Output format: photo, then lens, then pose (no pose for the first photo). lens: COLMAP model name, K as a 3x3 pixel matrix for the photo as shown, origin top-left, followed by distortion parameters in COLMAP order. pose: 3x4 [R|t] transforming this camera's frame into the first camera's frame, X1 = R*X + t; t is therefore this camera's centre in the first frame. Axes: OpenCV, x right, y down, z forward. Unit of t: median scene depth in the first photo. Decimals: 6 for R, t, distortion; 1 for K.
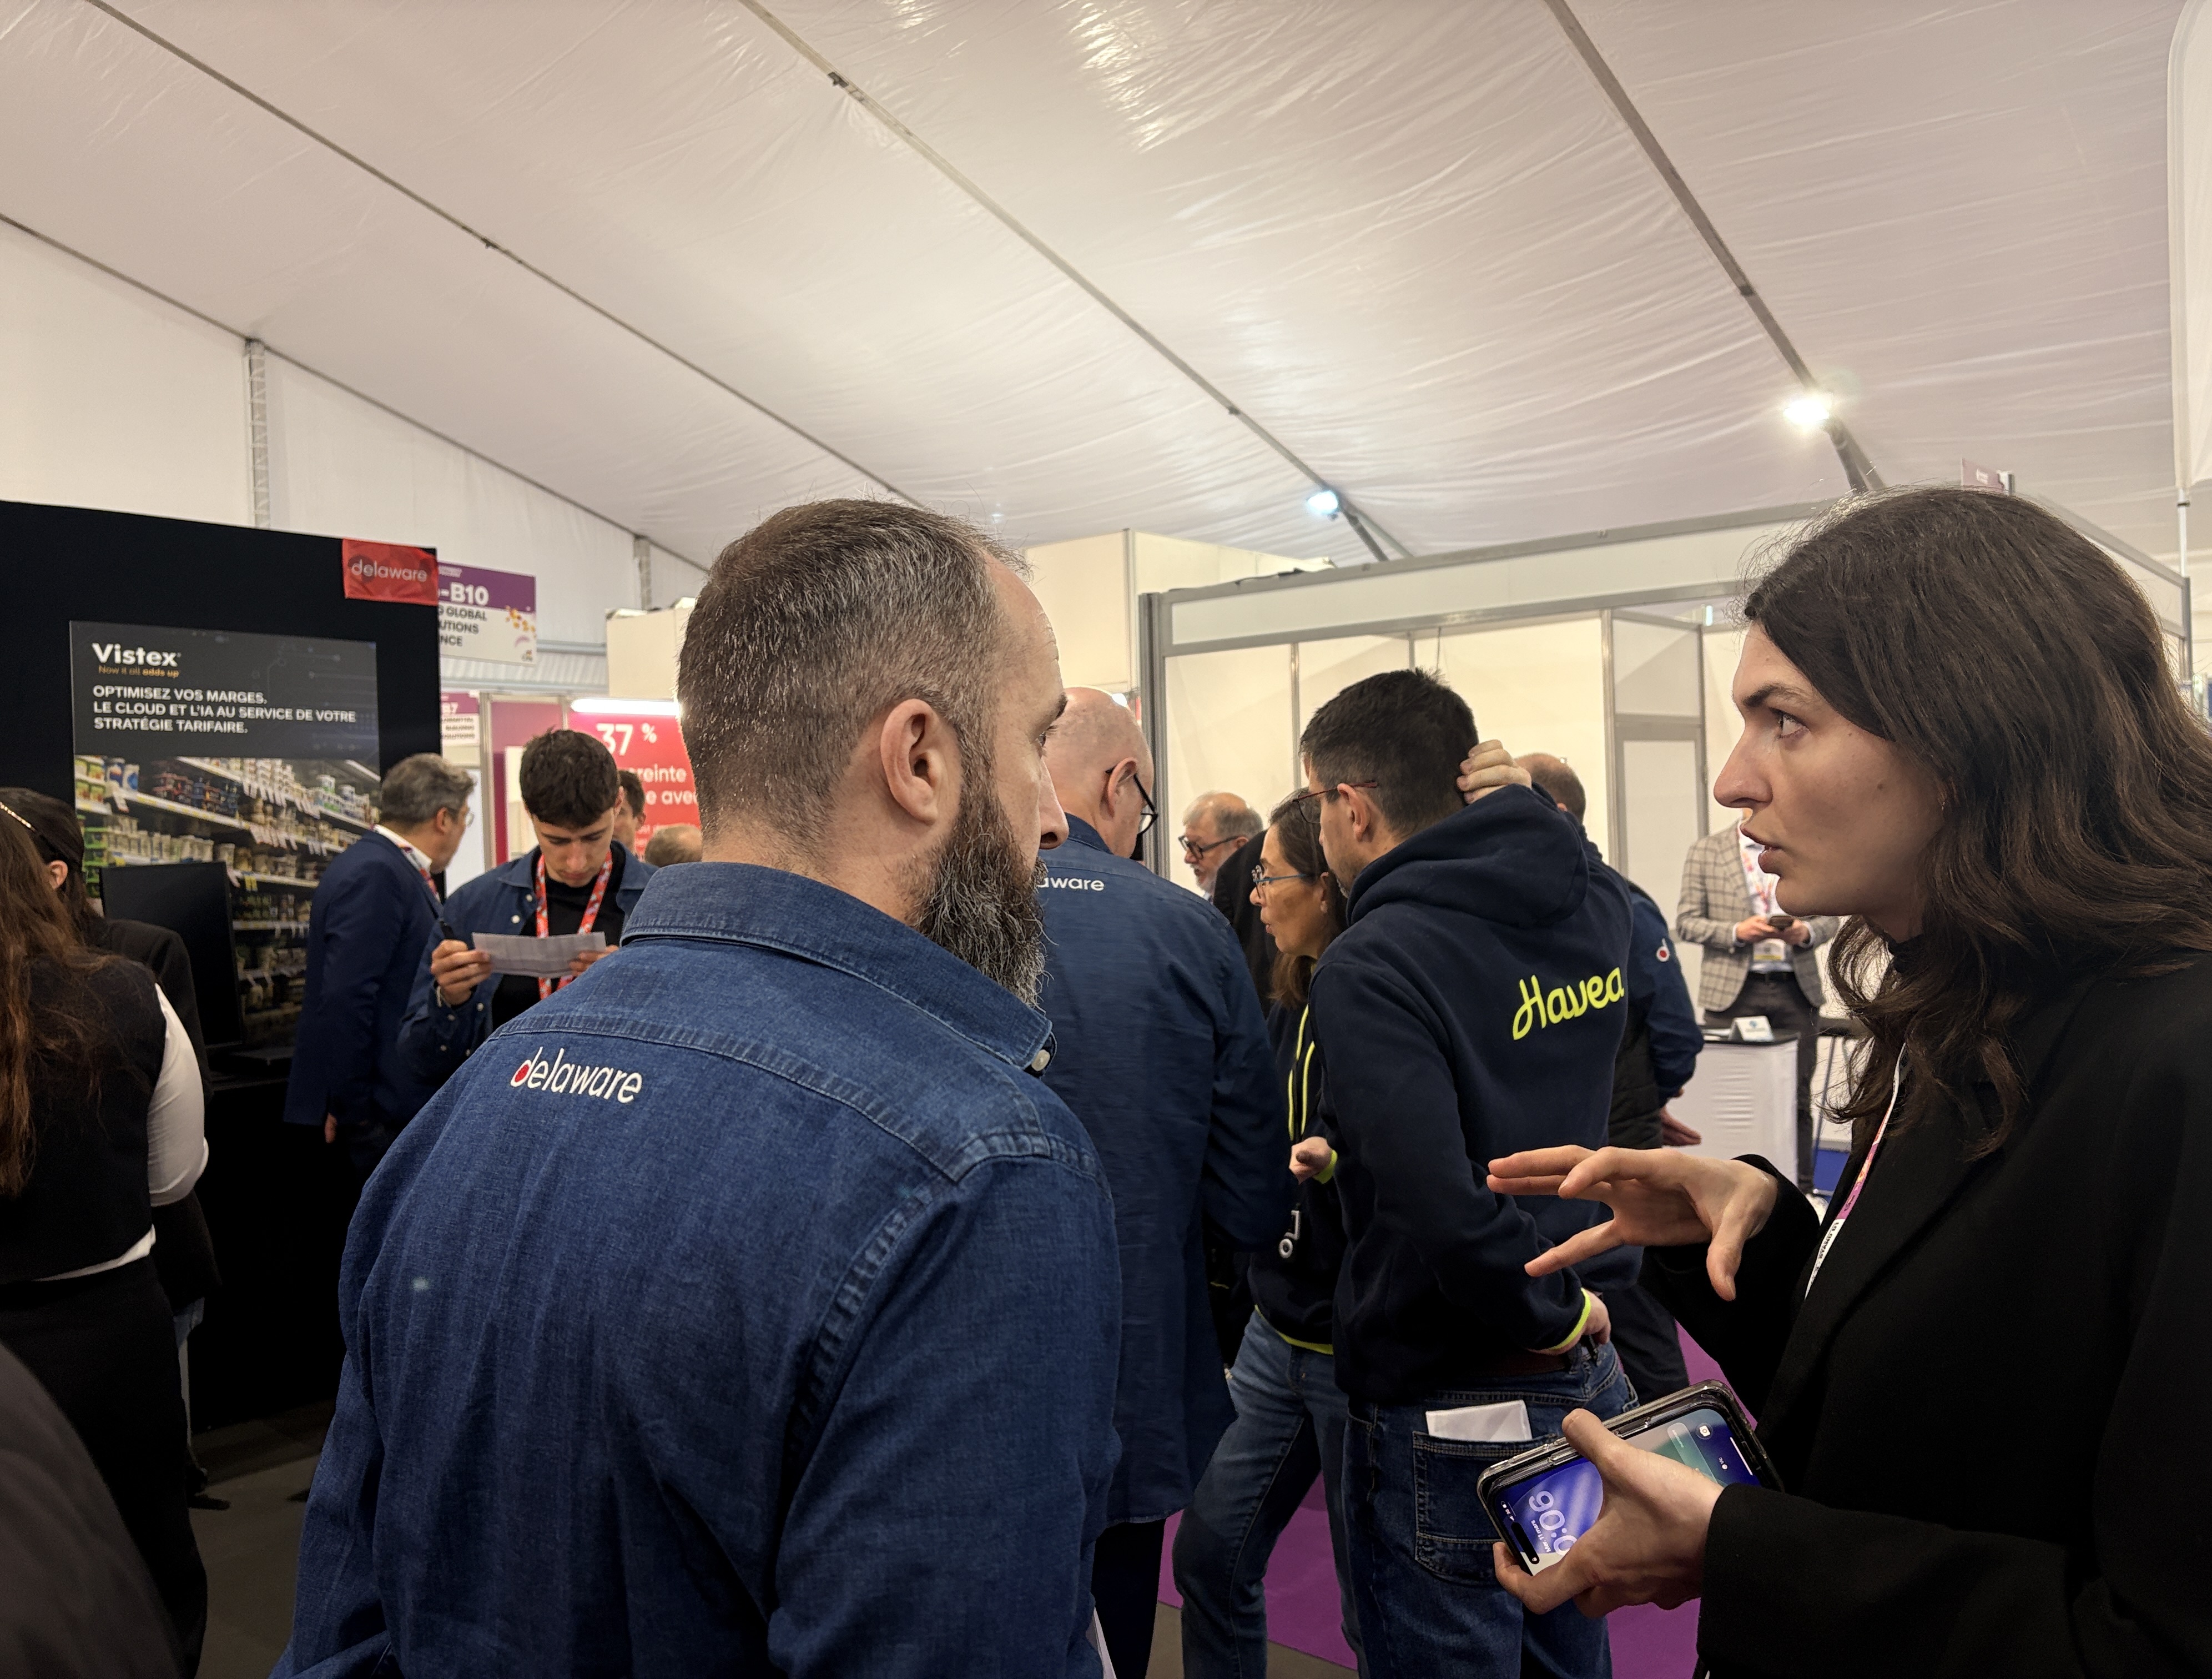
lens RADIAL K [[1680.8, 0, 1199.6], [0, 1680.8, 840.7], [0, 0, 1]] dist [0.000147, 0.000720]
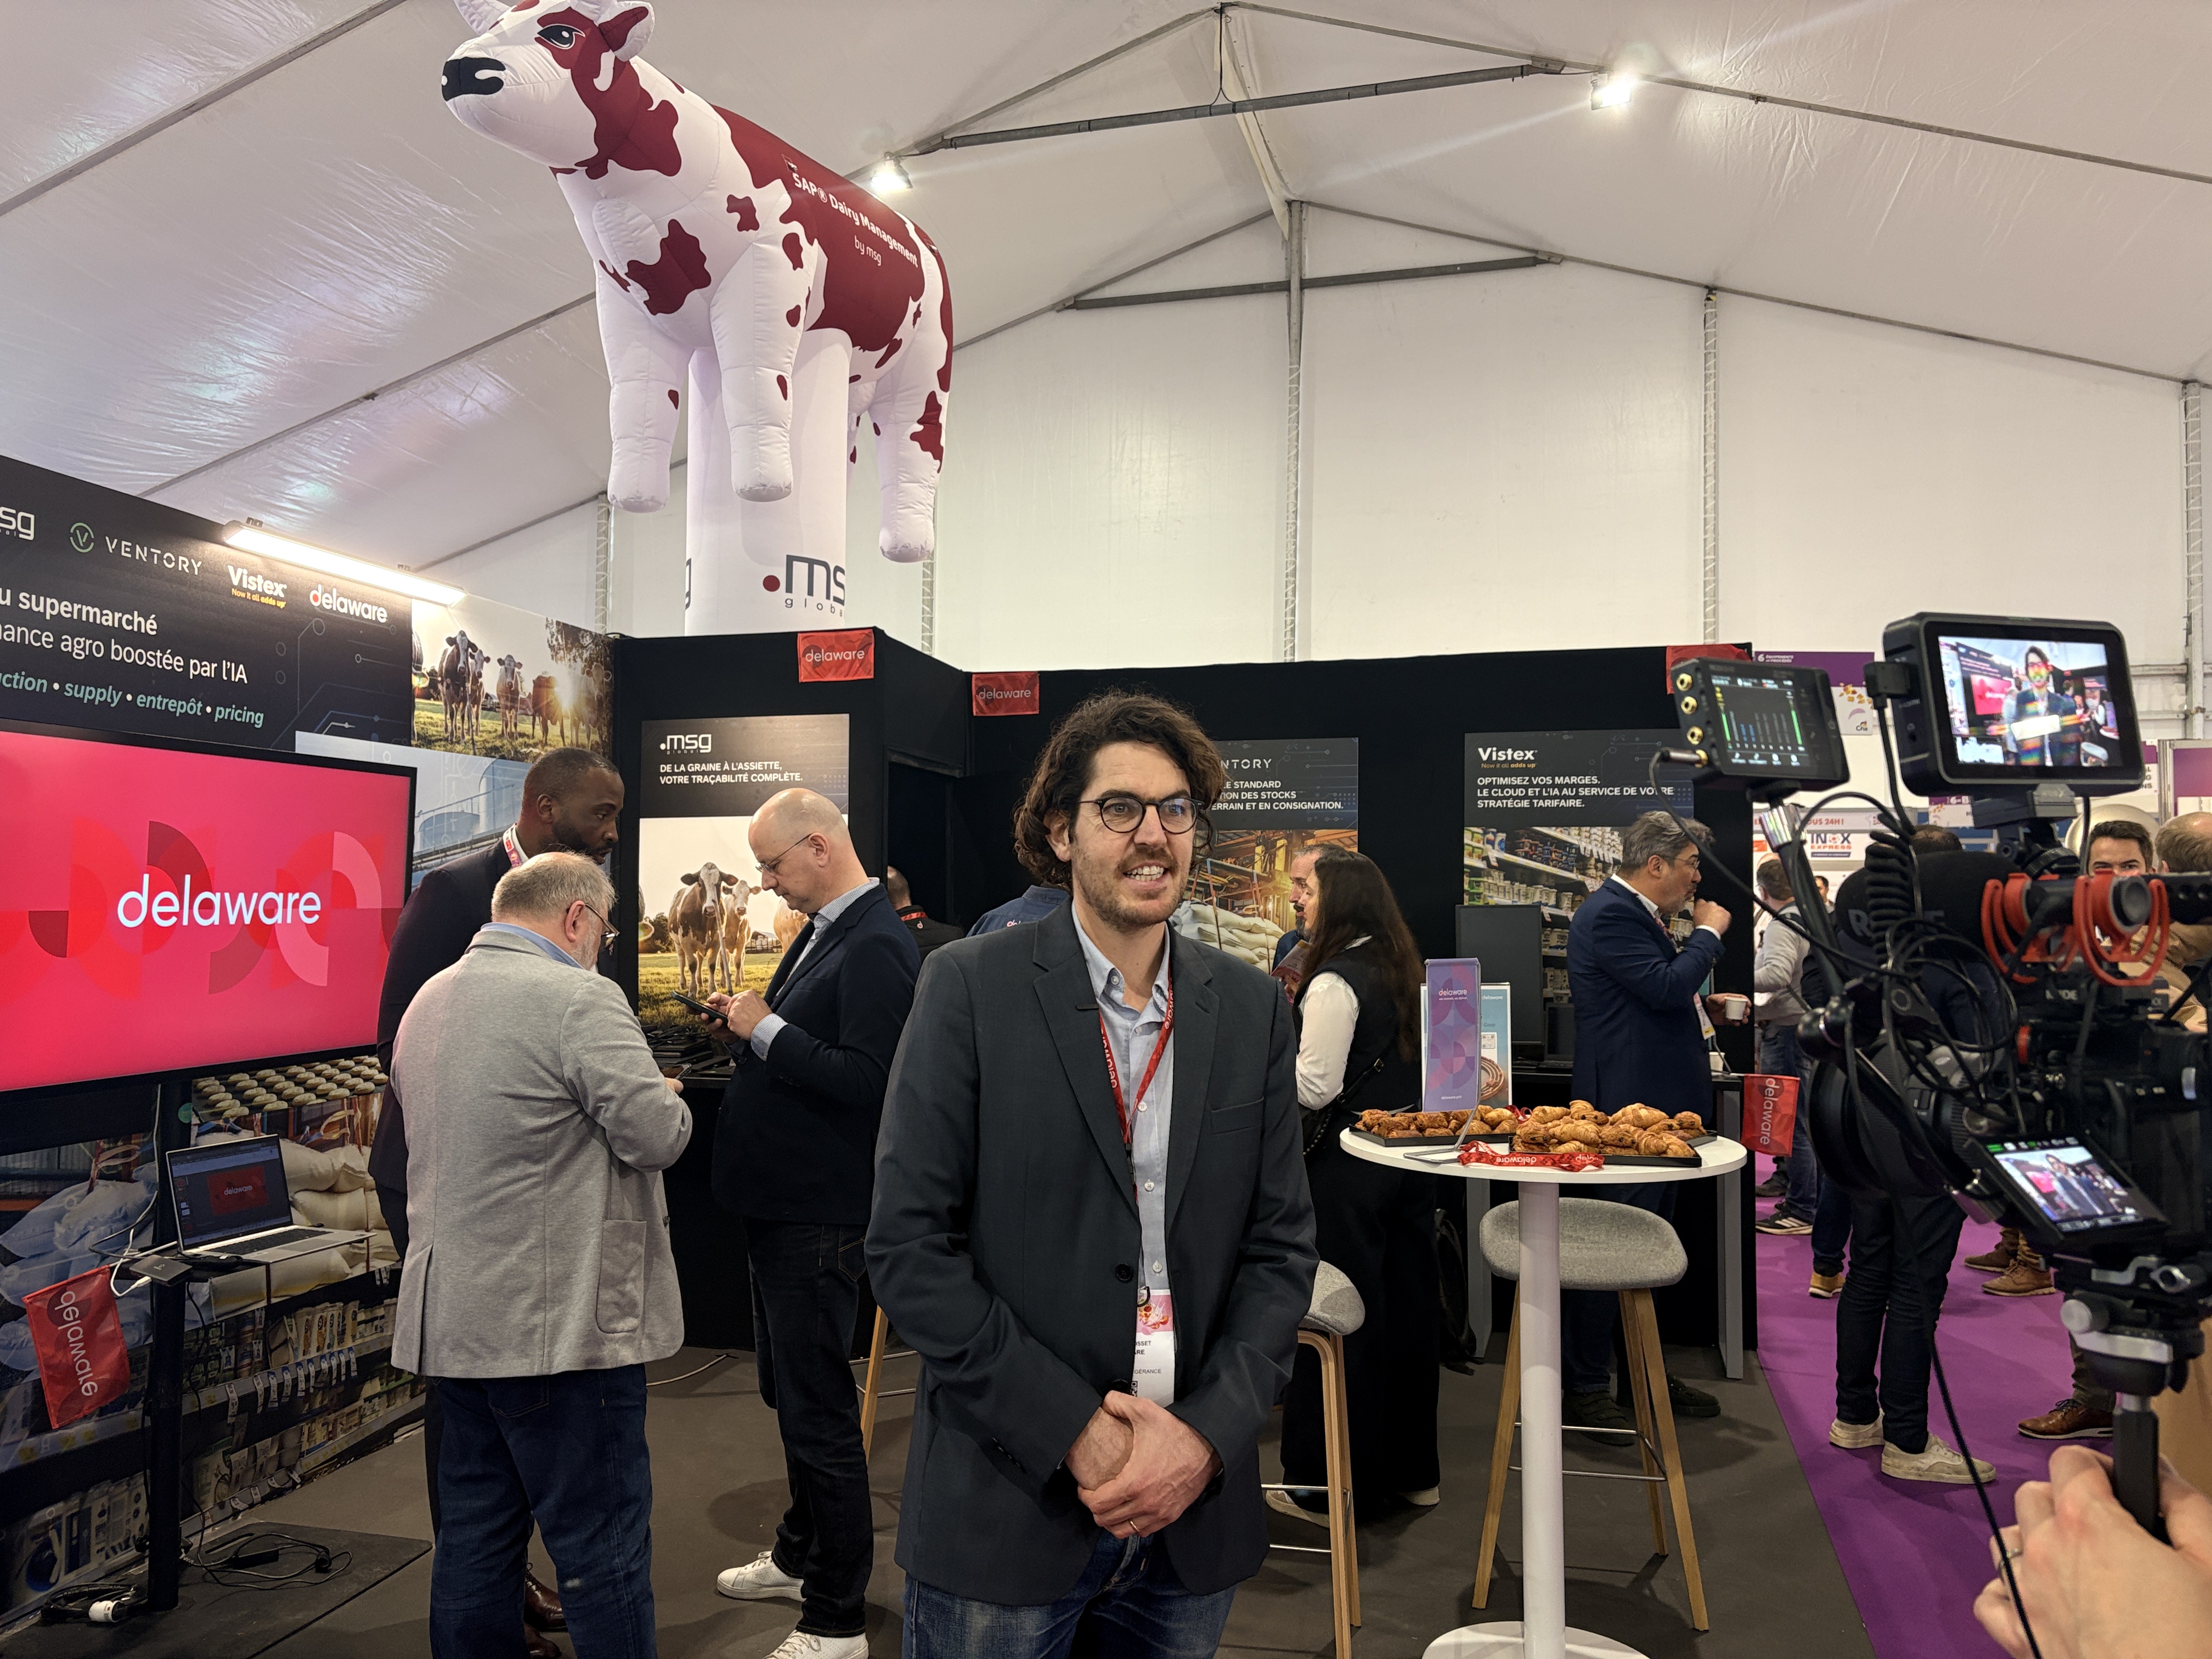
lens RADIAL K [[1668.6, 0, 1112.3], [0, 1668.6, 835.5], [0, 0, 1]] dist [0.061786, -0.066644]
pose [[0.371507, 0.000048, -0.928430, 0.505487], [-0.023357, 0.999684, -0.009294, -0.021588], [0.928136, 0.025139, 0.371391, 0.178798]]
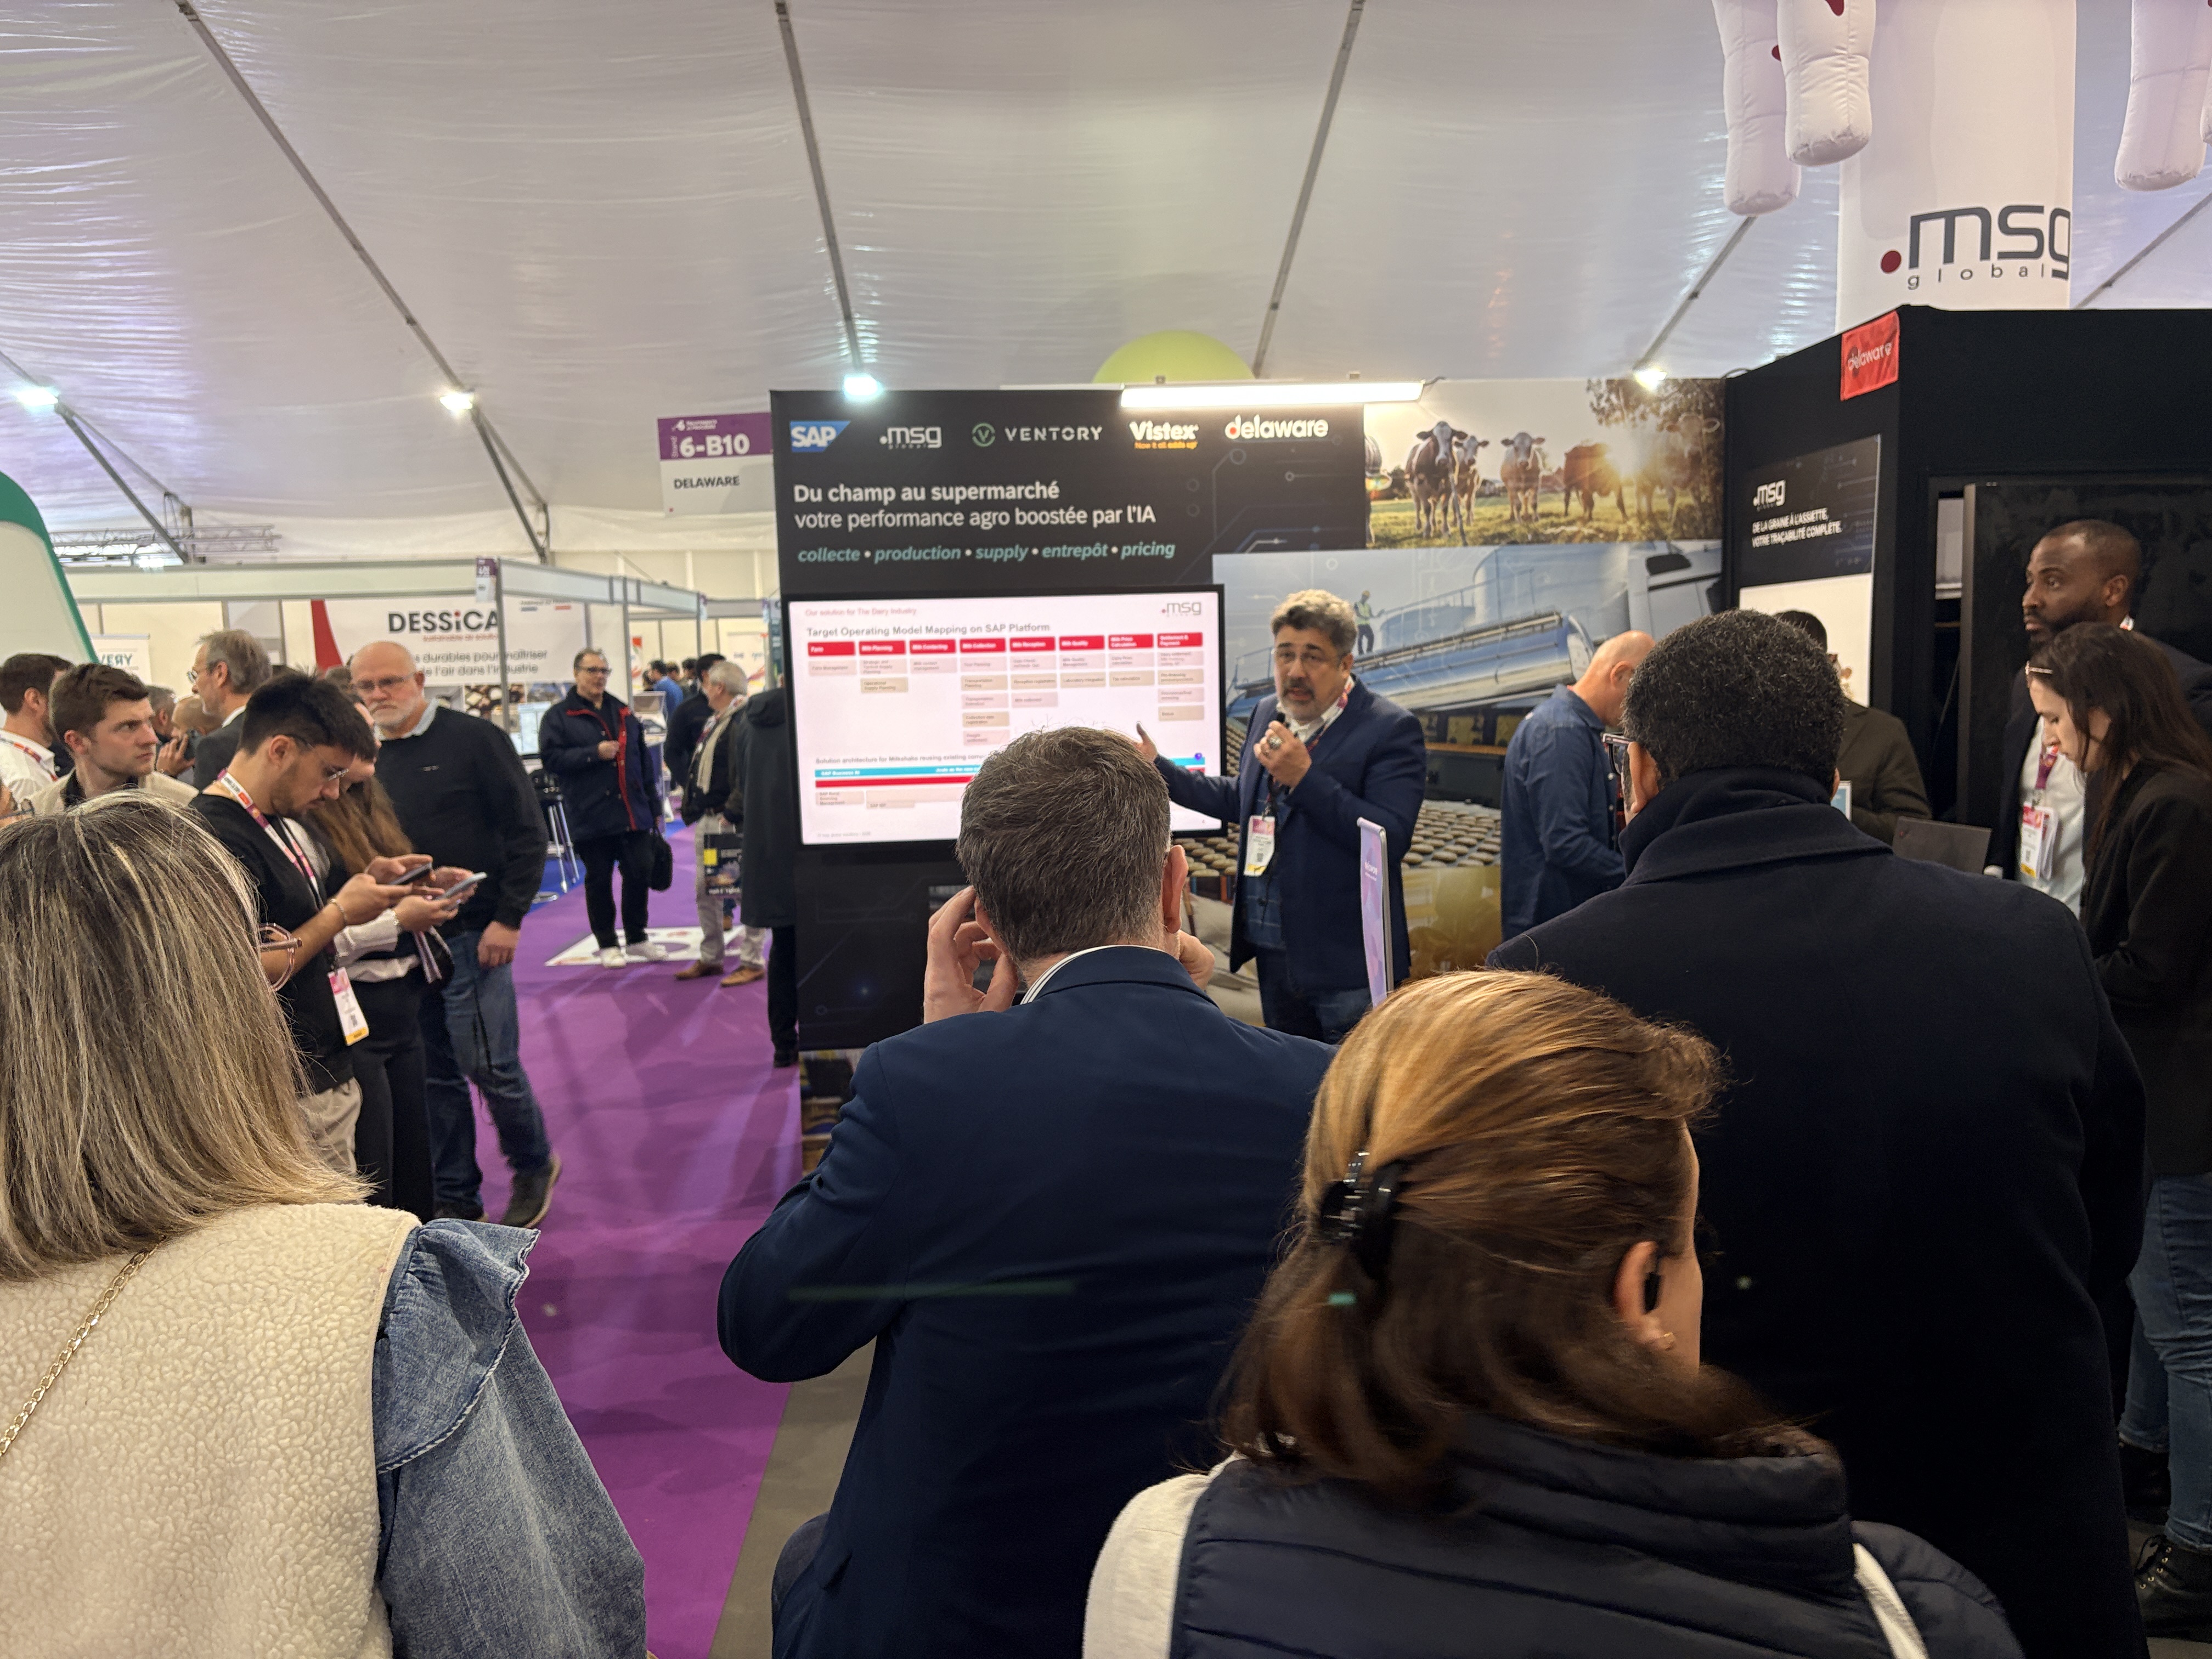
lens RADIAL K [[1631.3, 0, 1099.5], [0, 1631.3, 844.4], [0, 0, 1]] dist [0.094886, -0.175487]
pose [[-0.767973, 0.127343, -0.627696, 0.201705], [0.050356, 0.989007, 0.139033, -0.043813], [0.638500, 0.075165, -0.765942, 0.888476]]
